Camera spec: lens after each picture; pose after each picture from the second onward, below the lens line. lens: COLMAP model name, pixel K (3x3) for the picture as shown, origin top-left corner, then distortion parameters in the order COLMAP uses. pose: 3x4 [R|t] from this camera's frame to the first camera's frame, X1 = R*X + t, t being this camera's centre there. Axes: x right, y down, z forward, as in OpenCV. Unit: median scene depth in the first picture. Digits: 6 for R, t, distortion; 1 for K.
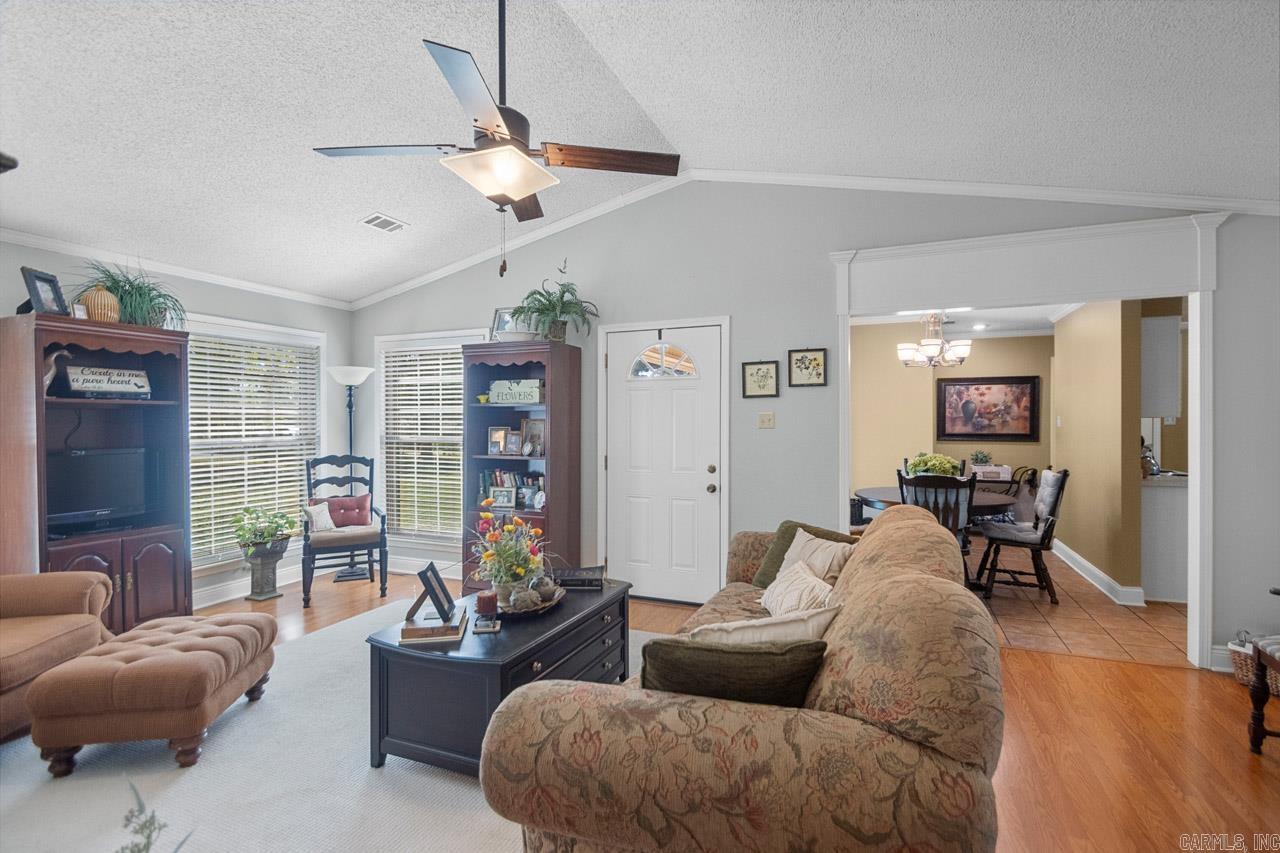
lens RADIAL K [[597.8, 0, 650.5], [0, 597.8, 432.4], [0, 0, 1]] dist [0.026327, -0.021102]
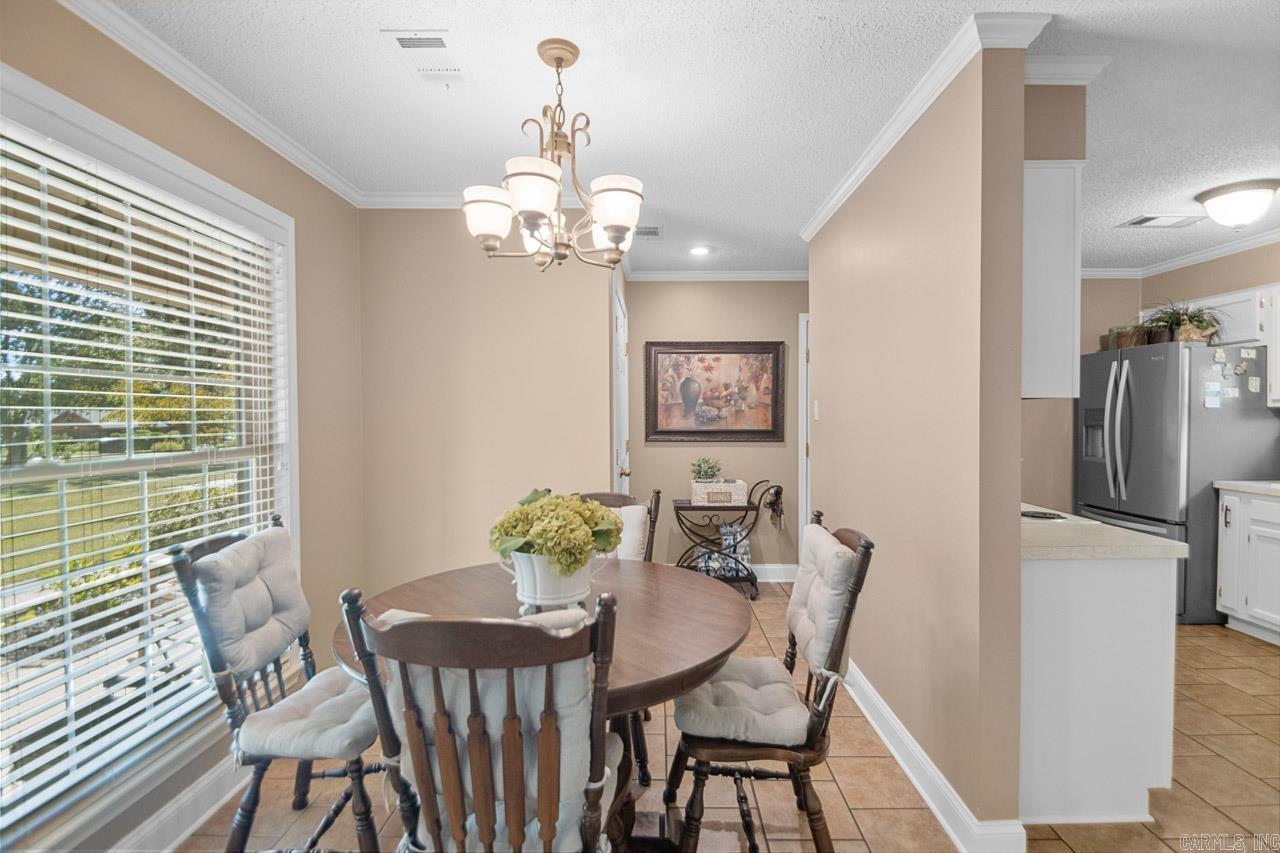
lens RADIAL K [[597.8, 0, 650.5], [0, 597.8, 432.4], [0, 0, 1]] dist [0.026327, -0.021102]
pose [[0.933337, -0.010333, 0.358854, 0.270732], [0.004185, 0.999831, 0.017905, -0.007277], [-0.358978, -0.015210, 0.933222, 0.436519]]
